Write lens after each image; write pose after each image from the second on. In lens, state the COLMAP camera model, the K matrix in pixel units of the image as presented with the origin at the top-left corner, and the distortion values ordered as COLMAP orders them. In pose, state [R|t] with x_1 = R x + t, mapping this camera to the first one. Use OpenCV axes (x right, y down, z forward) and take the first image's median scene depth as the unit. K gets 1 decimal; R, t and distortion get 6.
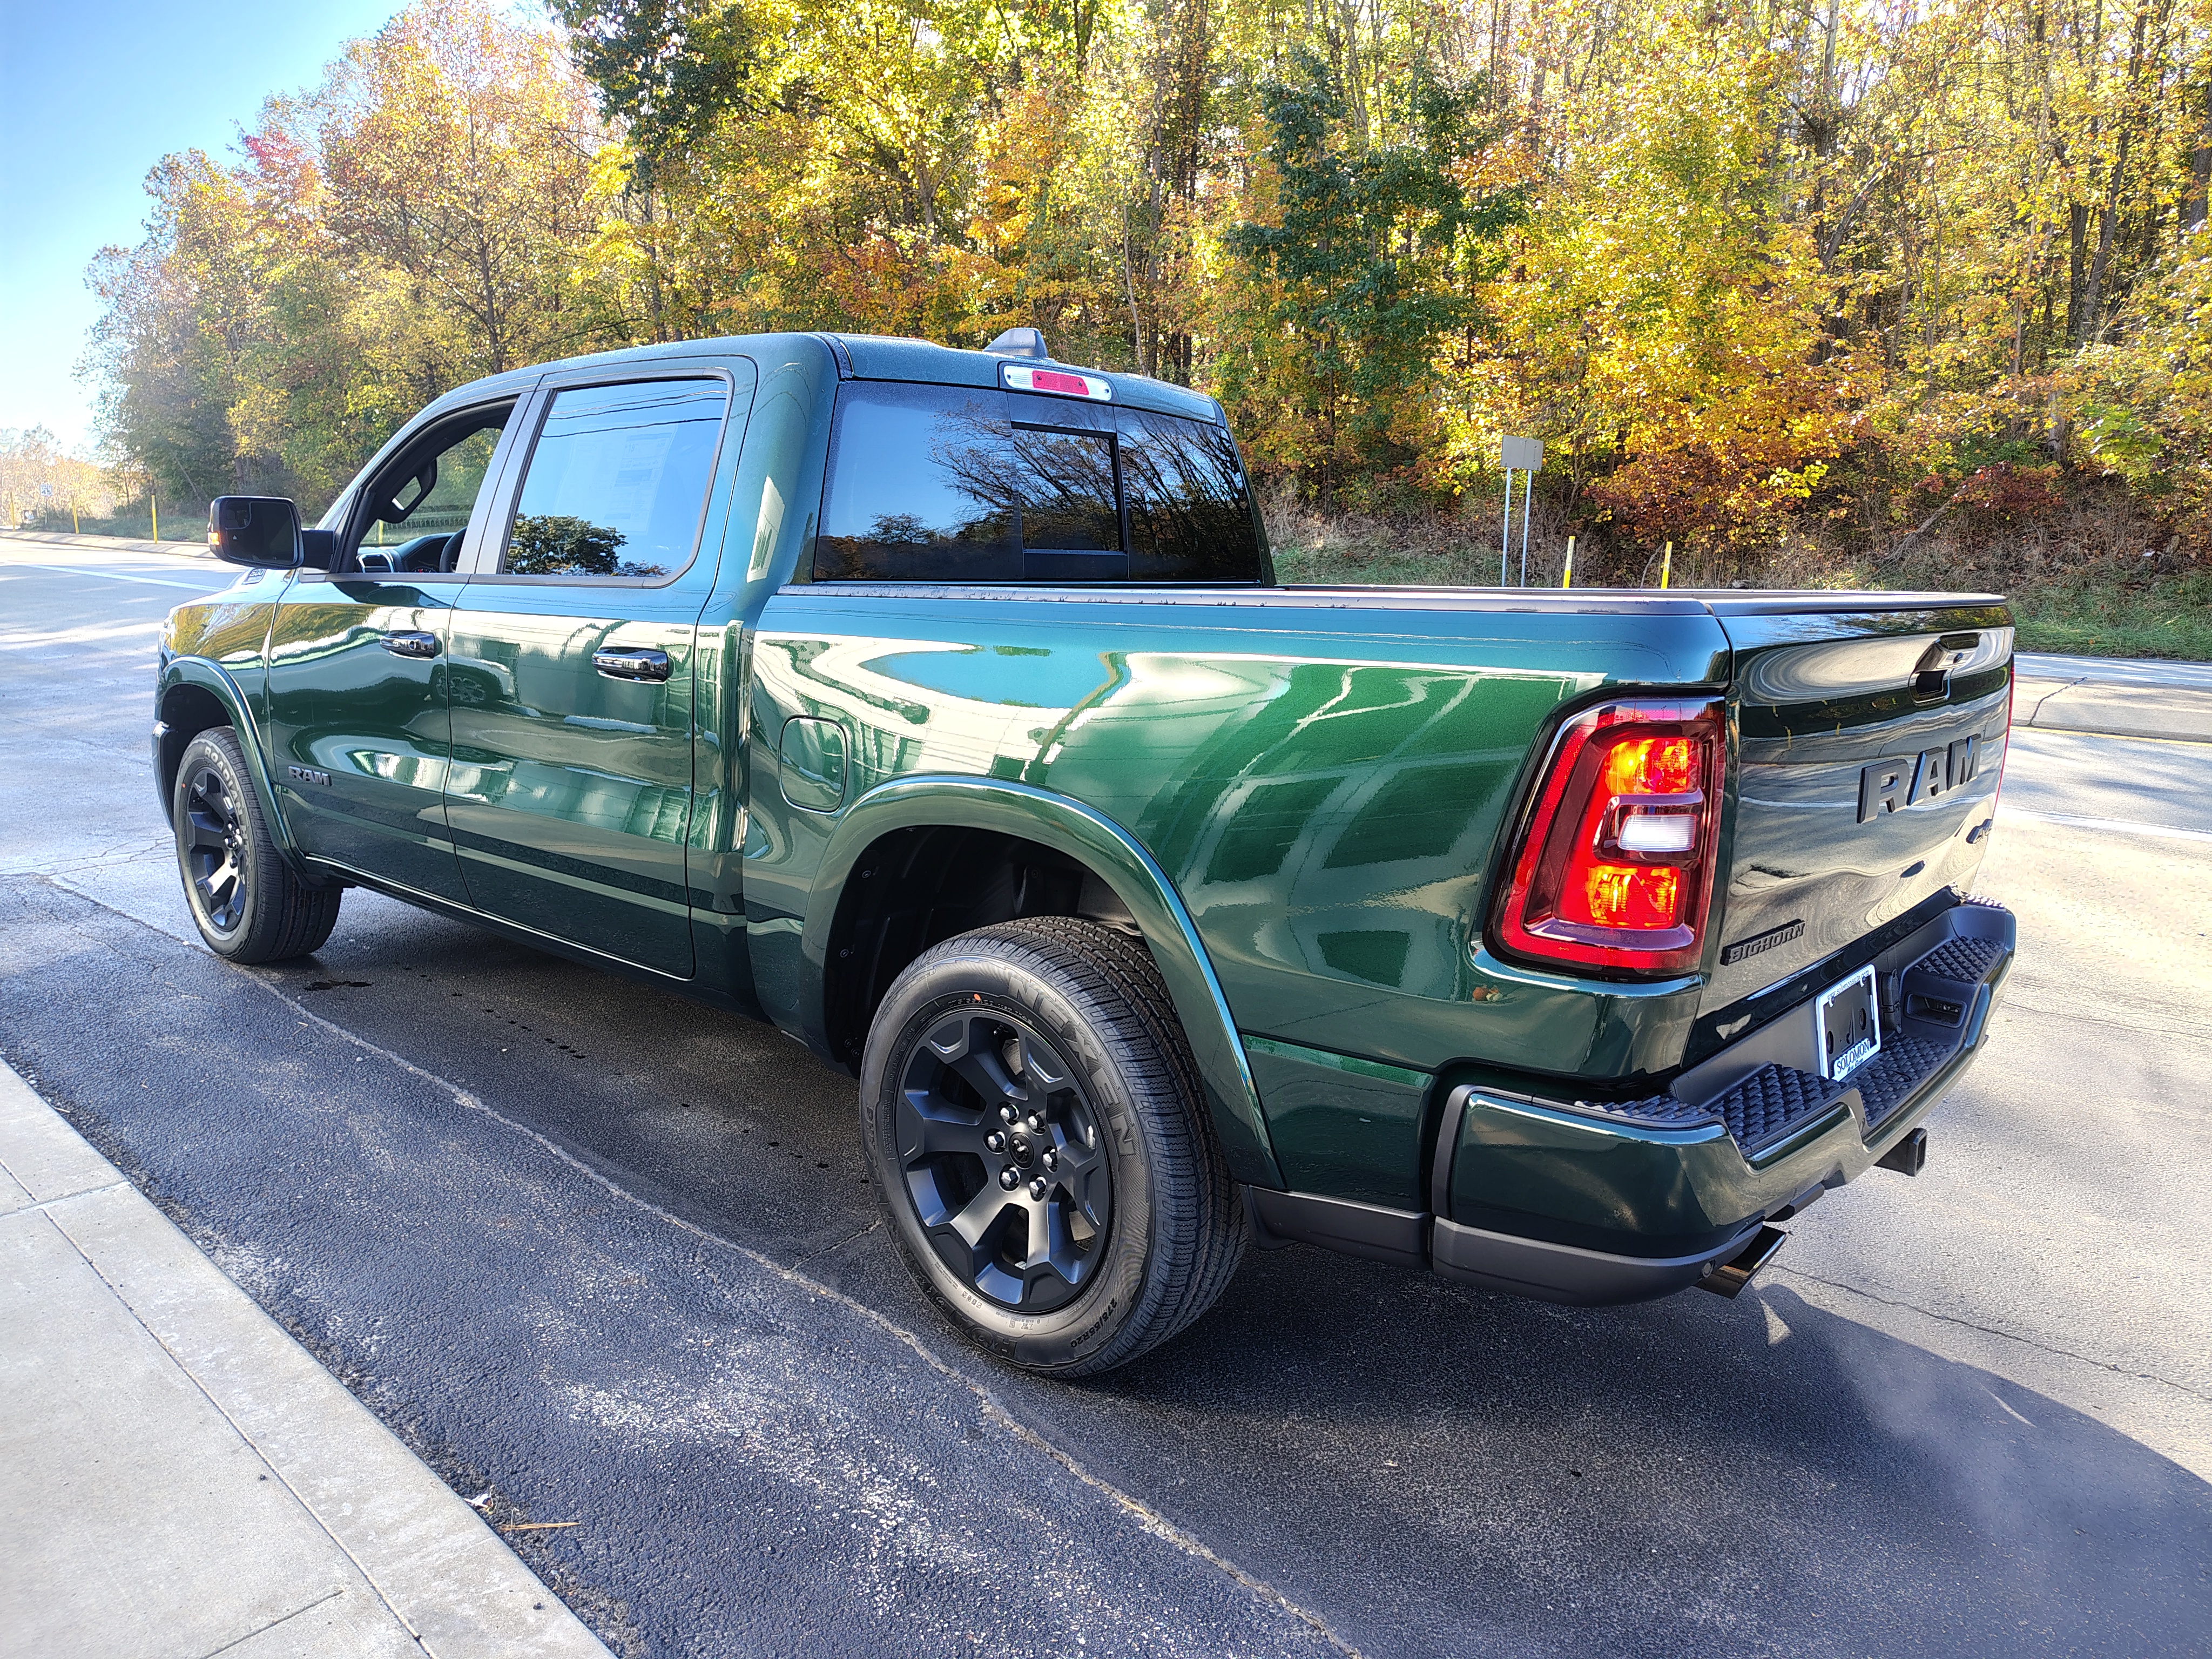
lens RADIAL K [[1511.2, 0, 1106.0], [0, 1511.2, 829.5], [0, 0, 1]] dist [0.009360, -0.007149]
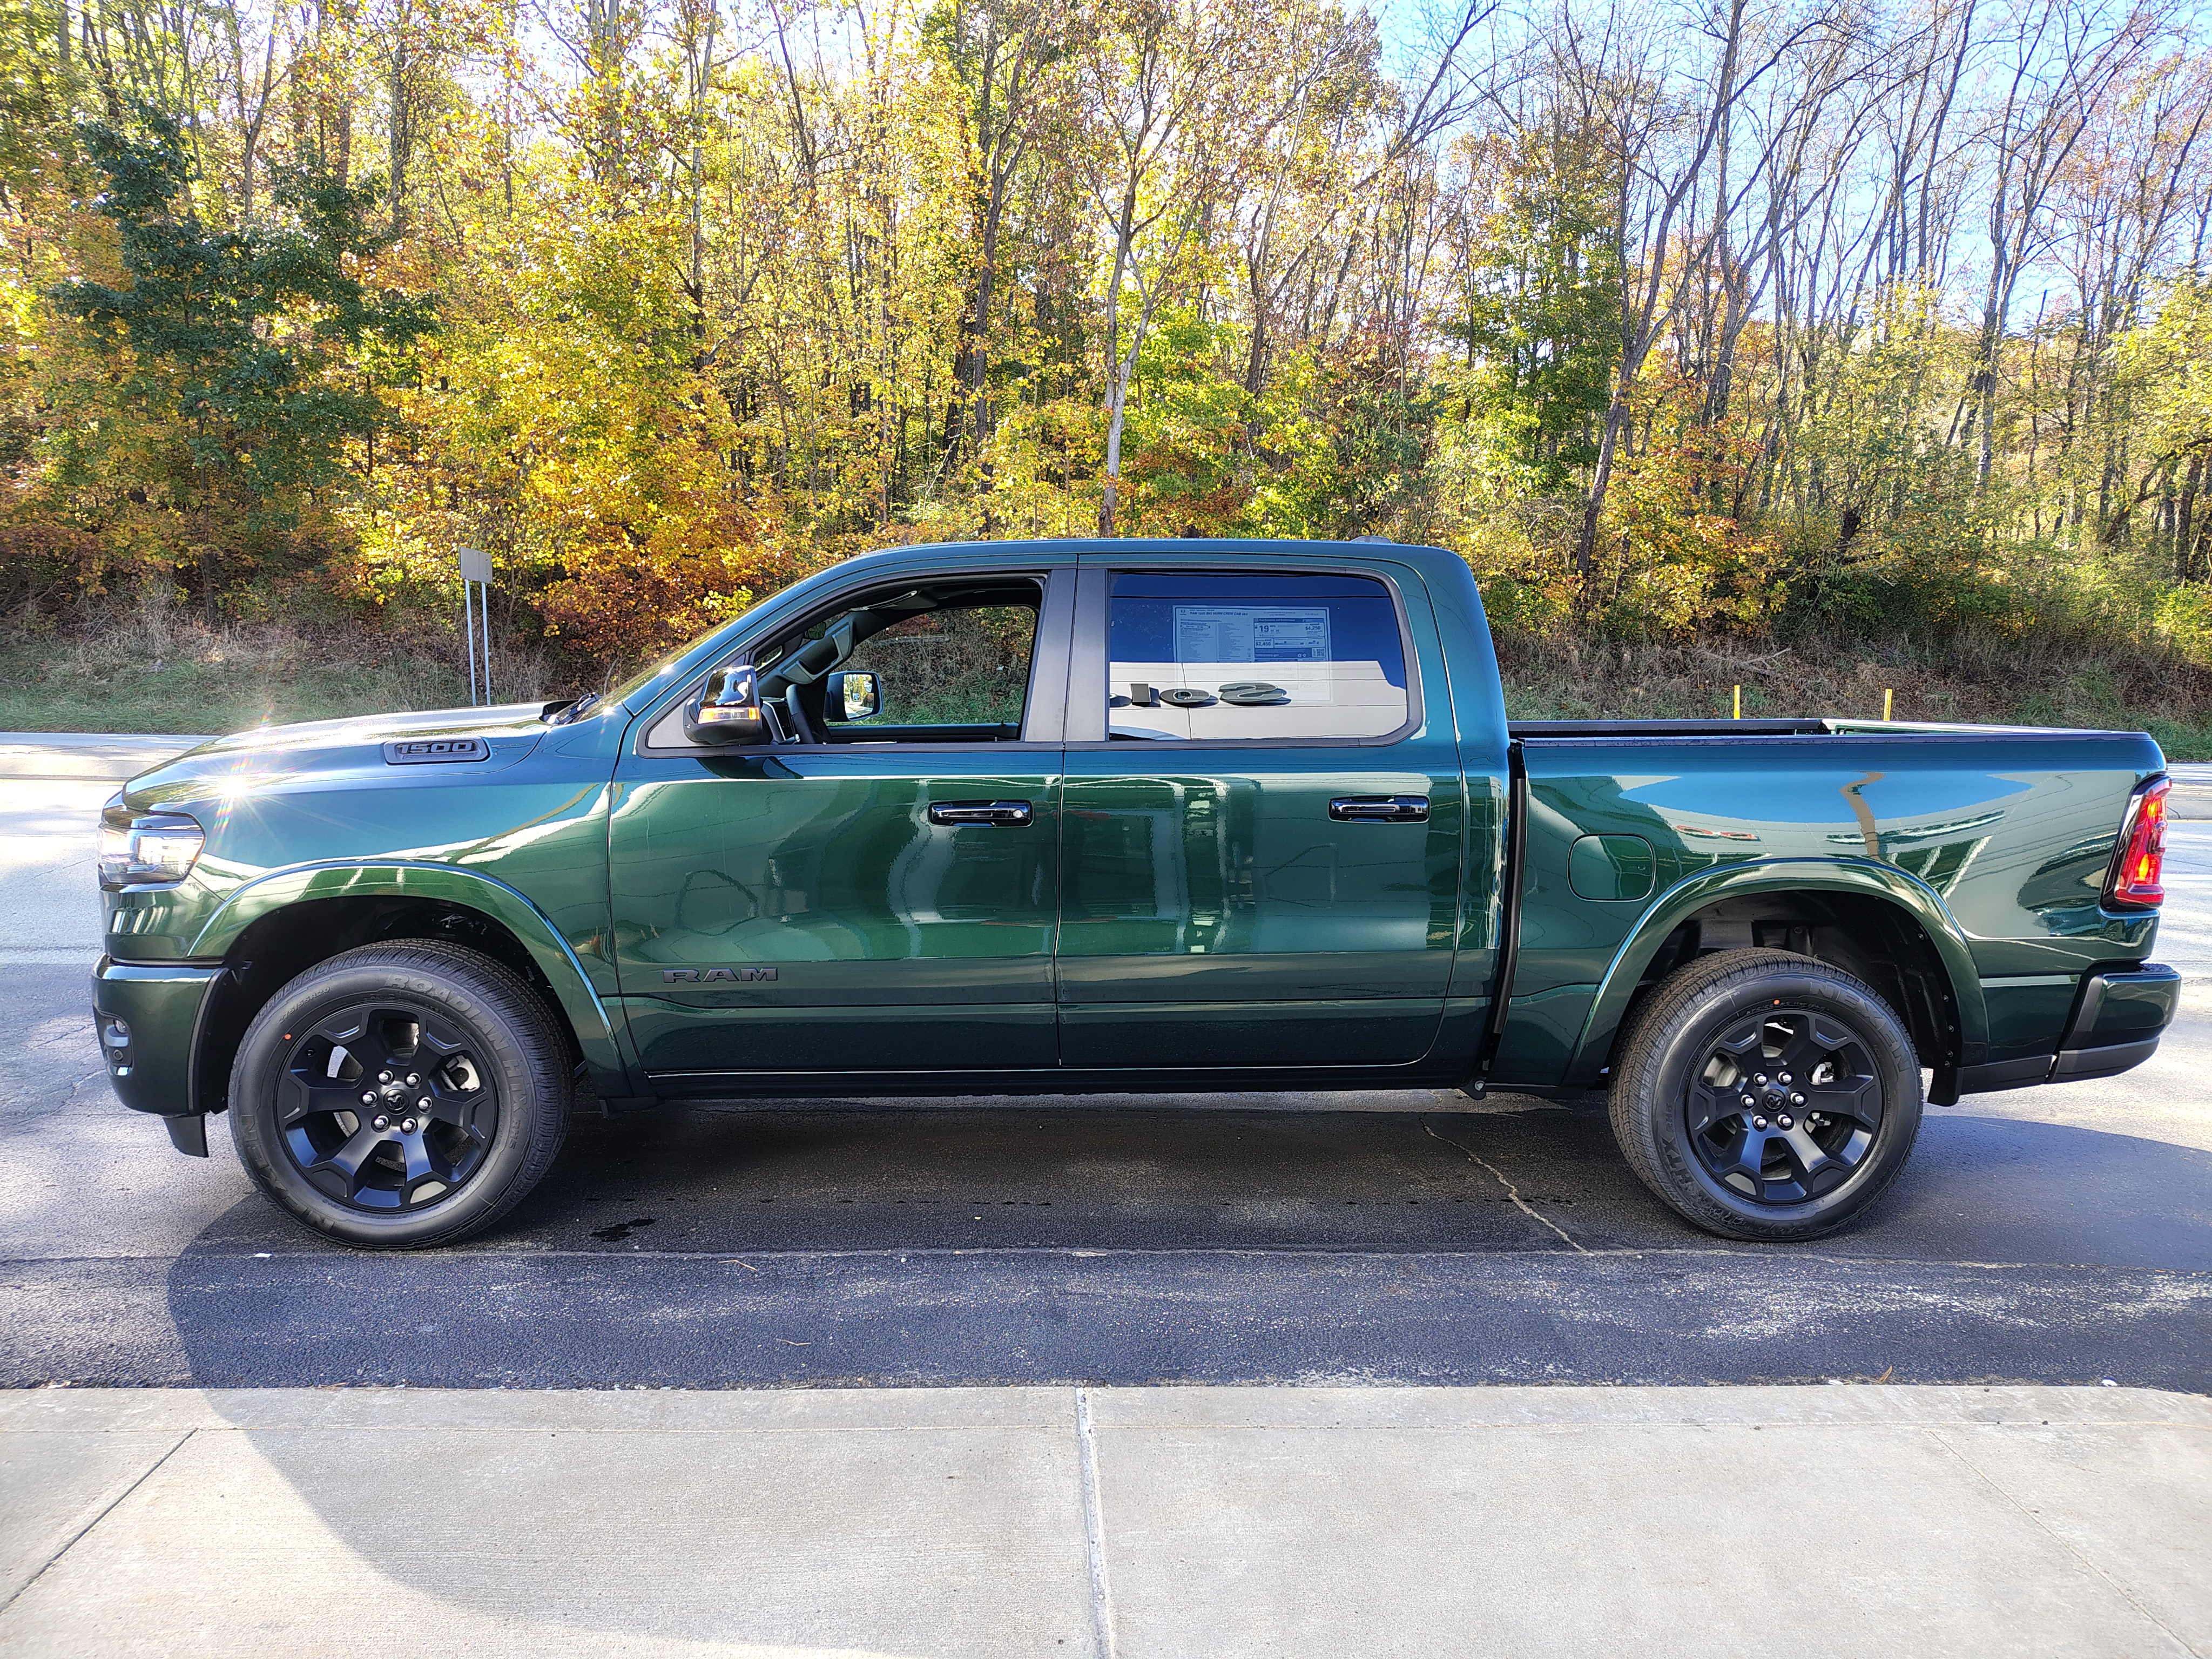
lens RADIAL K [[1511.2, 0, 1106.0], [0, 1511.2, 829.5], [0, 0, 1]] dist [0.009360, -0.007149]
pose [[0.707910, -0.076868, 0.702107, -0.143525], [0.124846, 0.992026, -0.017269, -0.010755], [-0.695181, 0.099880, 0.711862, 0.031051]]
